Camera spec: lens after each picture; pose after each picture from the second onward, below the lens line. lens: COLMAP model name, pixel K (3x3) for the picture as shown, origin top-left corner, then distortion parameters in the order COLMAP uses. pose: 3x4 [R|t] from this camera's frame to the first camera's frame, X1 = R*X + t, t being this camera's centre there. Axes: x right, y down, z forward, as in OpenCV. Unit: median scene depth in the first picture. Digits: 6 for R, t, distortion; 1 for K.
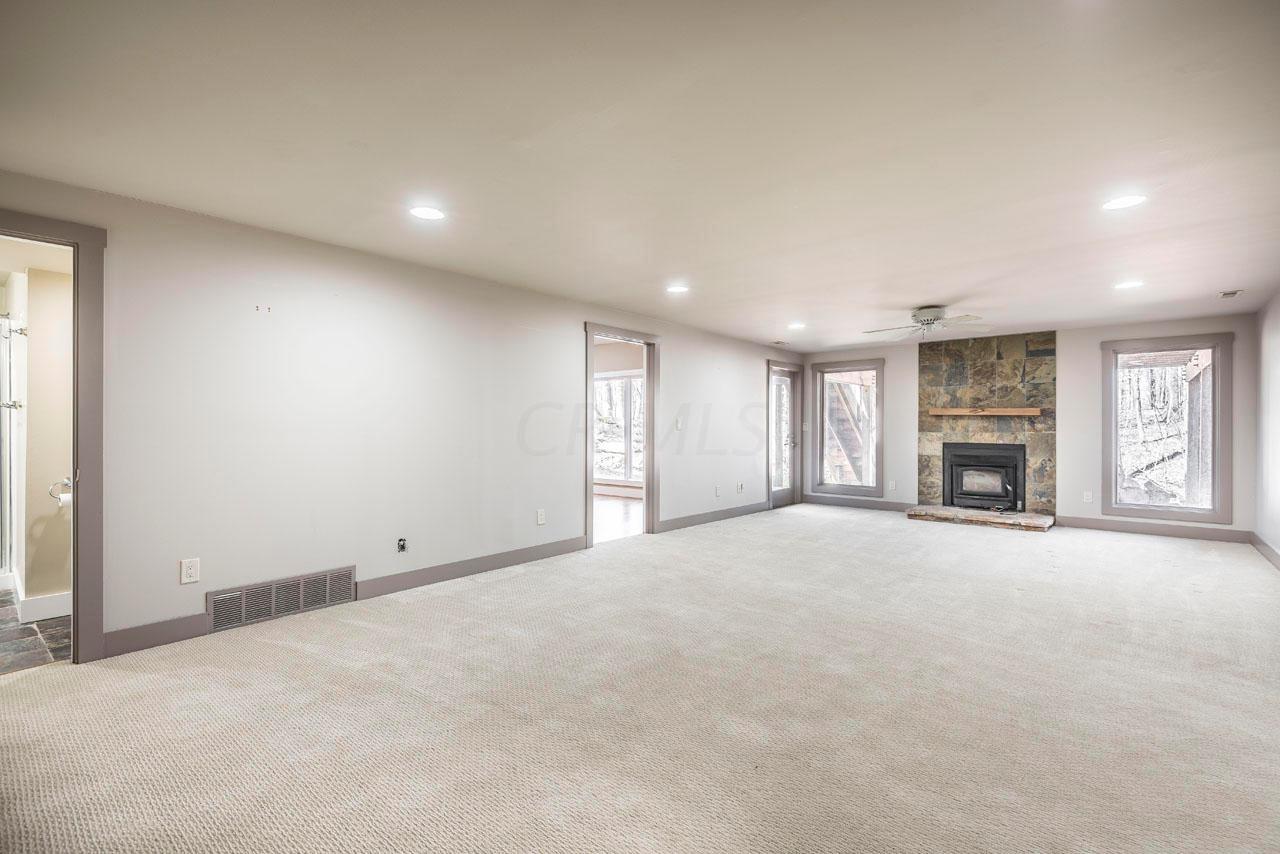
lens RADIAL K [[583.6, 0, 635.7], [0, 583.6, 428.6], [0, 0, 1]] dist [-0.001568, -0.001305]
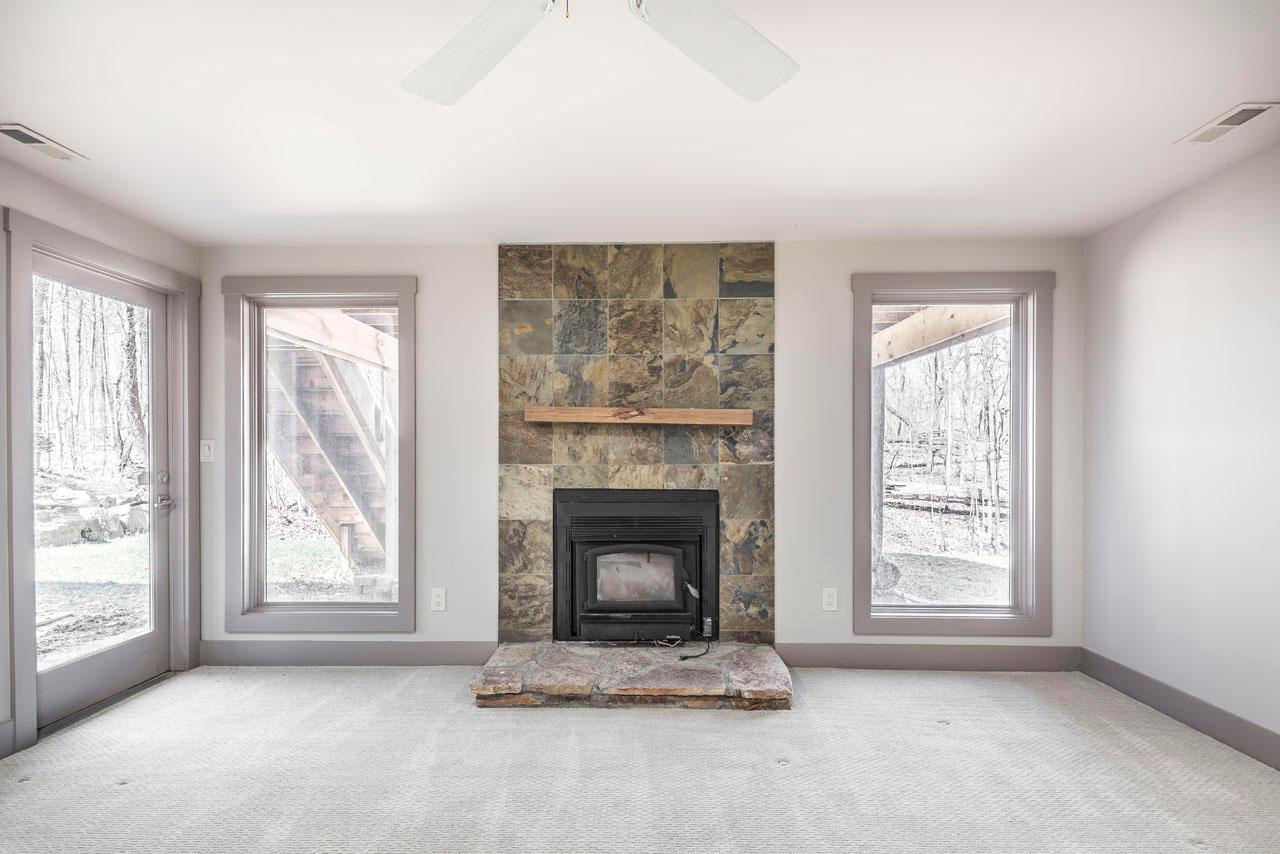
lens RADIAL K [[690.5, 0, 632.7], [0, 690.5, 455.4], [0, 0, 1]] dist [0.001710, -0.000353]
pose [[0.778506, -0.004956, 0.627618, 0.272945], [0.002452, 0.999985, 0.004855, -0.002510], [-0.627633, -0.002241, 0.778506, 0.605963]]
